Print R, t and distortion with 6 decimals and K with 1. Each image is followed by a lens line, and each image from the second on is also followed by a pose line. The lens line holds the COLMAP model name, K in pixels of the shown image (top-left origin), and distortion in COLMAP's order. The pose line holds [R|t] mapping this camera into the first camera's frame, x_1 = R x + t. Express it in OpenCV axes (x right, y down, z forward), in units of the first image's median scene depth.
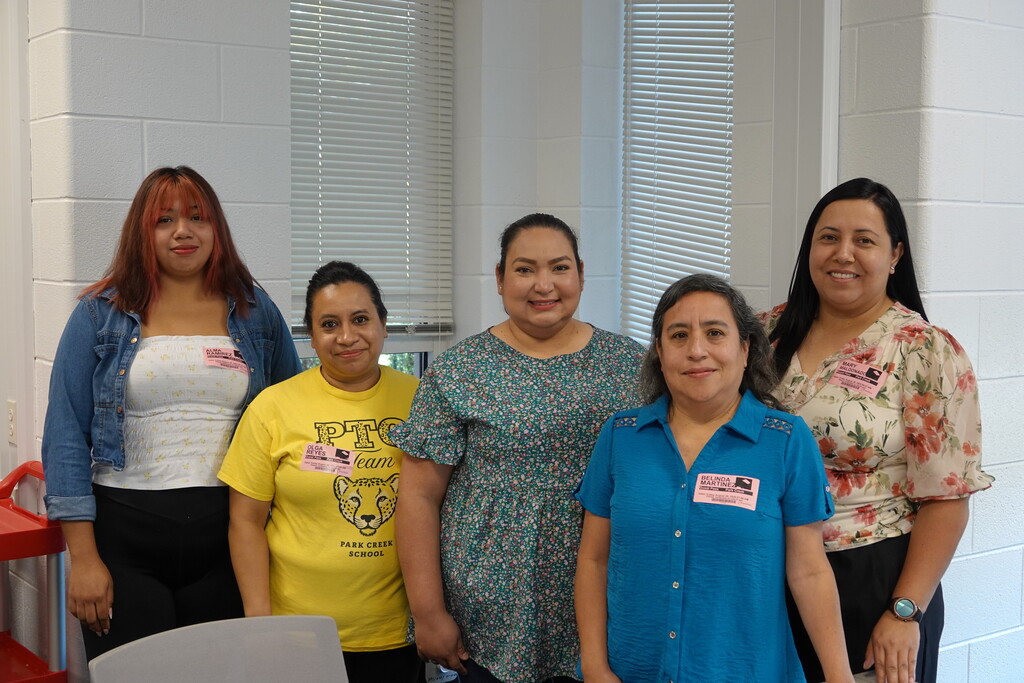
lens RADIAL K [[1429.7, 0, 514.4], [0, 1429.7, 339.9], [0, 0, 1]] dist [-0.048696, 0.000000]
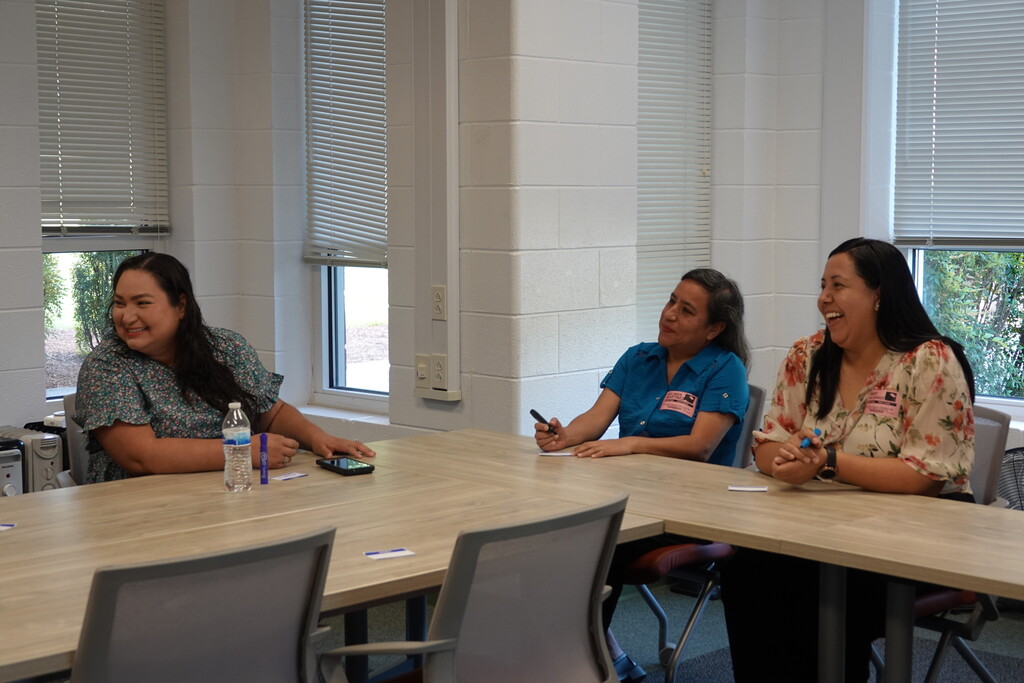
lens RADIAL K [[1731.3, 0, 509.4], [0, 1731.3, 340.5], [0, 0, 1]] dist [0.038245, 0.000000]
pose [[0.981822, -0.027454, 0.187810, -0.039409], [0.023991, 0.999498, 0.020688, 0.064132], [-0.188284, -0.015807, 0.981987, -0.524940]]
